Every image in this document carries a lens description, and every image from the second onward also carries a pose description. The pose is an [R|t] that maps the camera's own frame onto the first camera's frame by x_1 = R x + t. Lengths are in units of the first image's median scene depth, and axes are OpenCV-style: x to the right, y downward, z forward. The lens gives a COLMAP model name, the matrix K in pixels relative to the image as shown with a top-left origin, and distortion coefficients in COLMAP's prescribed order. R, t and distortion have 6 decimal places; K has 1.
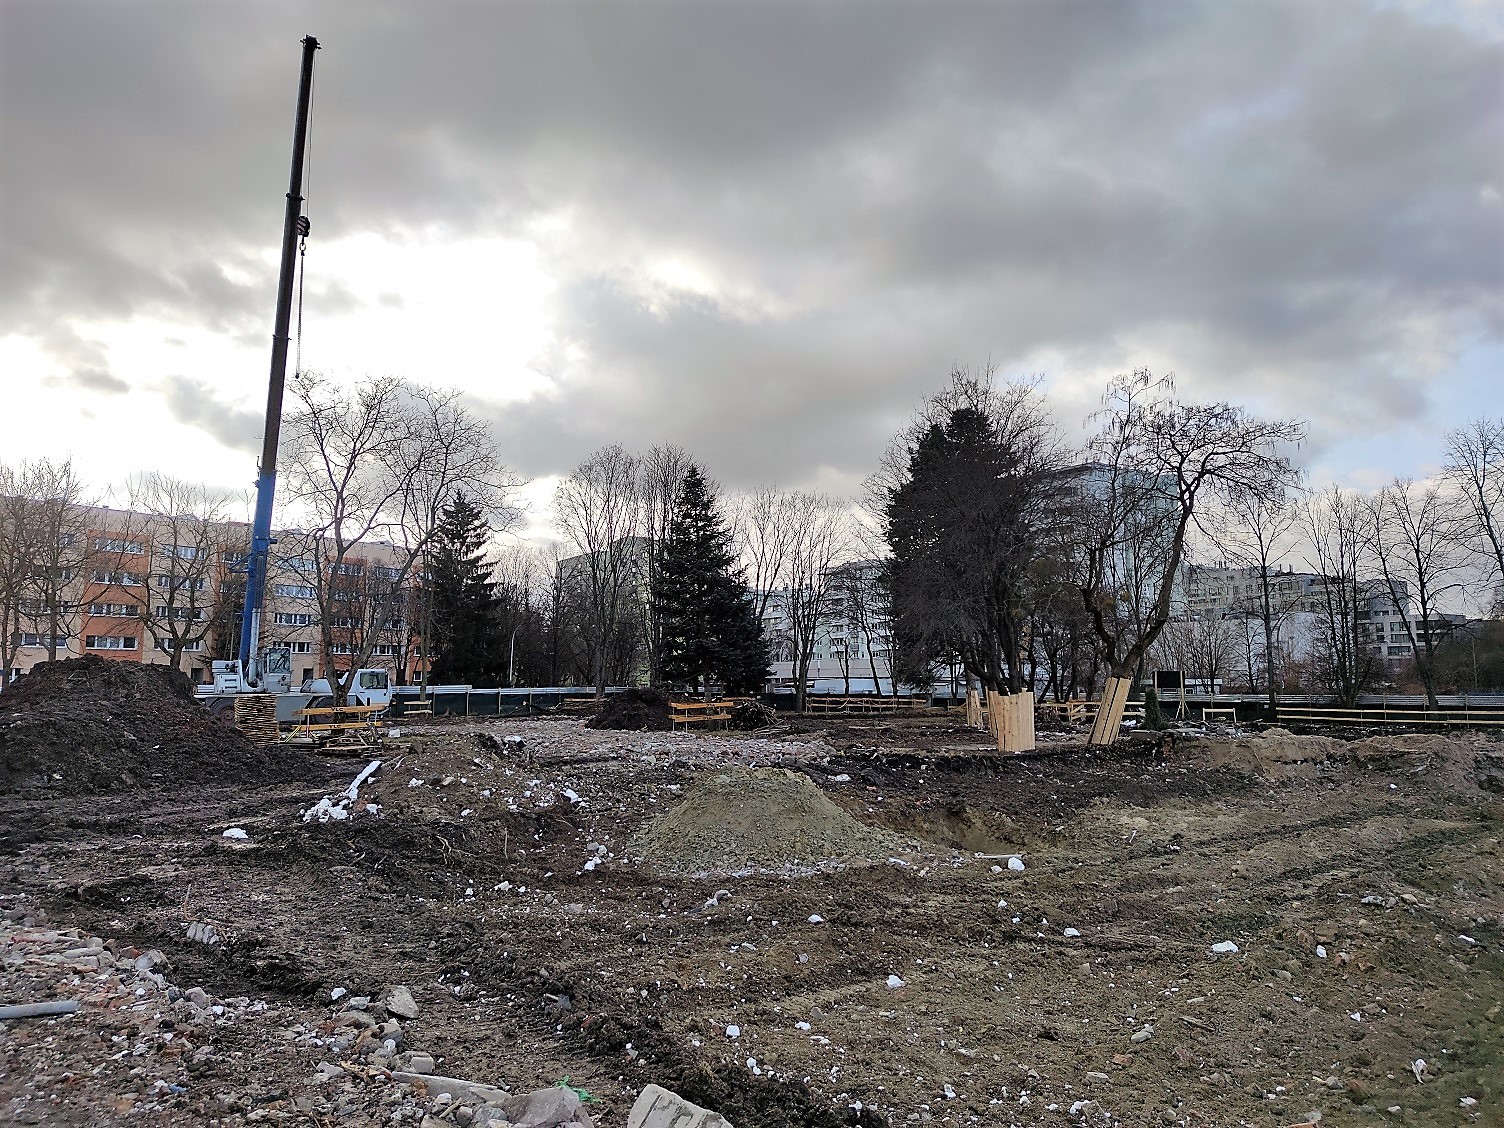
lens RADIAL K [[1058.5, 0, 760.3], [0, 1058.5, 561.5], [0, 0, 1]] dist [0.085226, -0.083330]
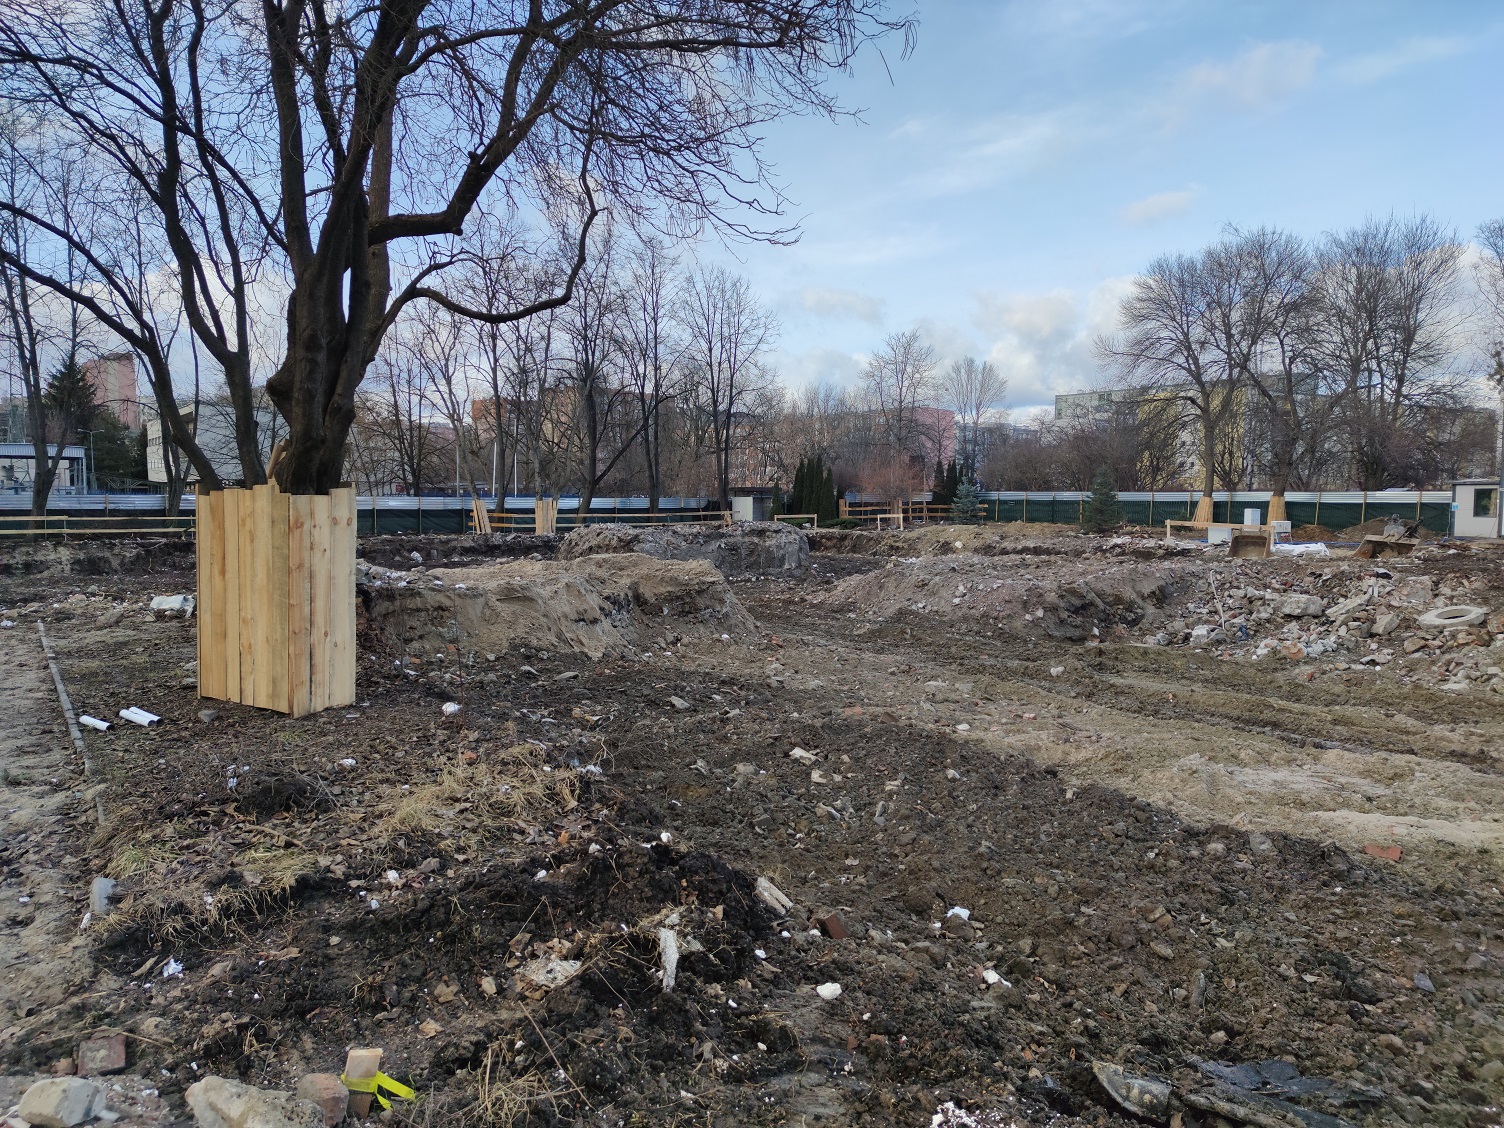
lens RADIAL K [[1058.5, 0, 760.3], [0, 1058.5, 561.5], [0, 0, 1]] dist [0.085226, -0.083330]
pose [[0.049753, -0.059472, 0.996989, -0.045031], [-0.123598, 0.990186, 0.065234, 0.118084], [-0.991084, -0.126471, 0.041915, 0.946948]]
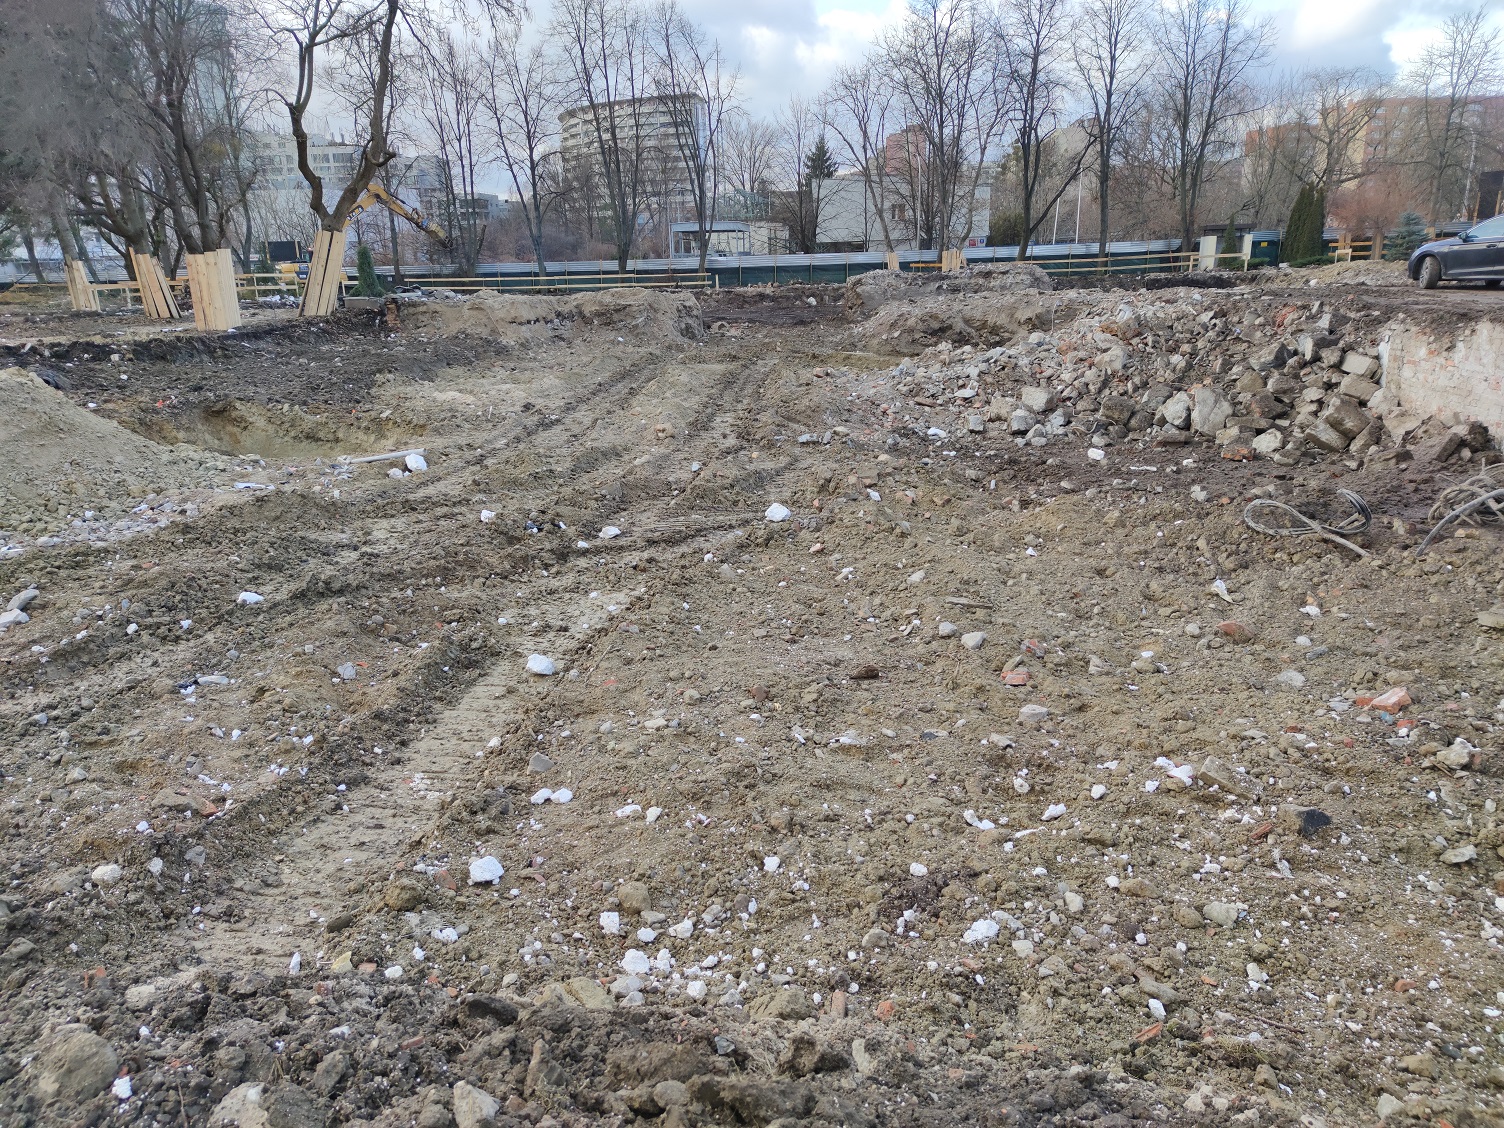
lens RADIAL K [[1058.5, 0, 760.3], [0, 1058.5, 561.5], [0, 0, 1]] dist [0.085226, -0.083330]
pose [[0.683973, -0.215277, 0.697020, -0.073659], [-0.059361, 0.935874, 0.347298, 0.046170], [-0.727088, -0.278919, 0.627334, 0.206619]]
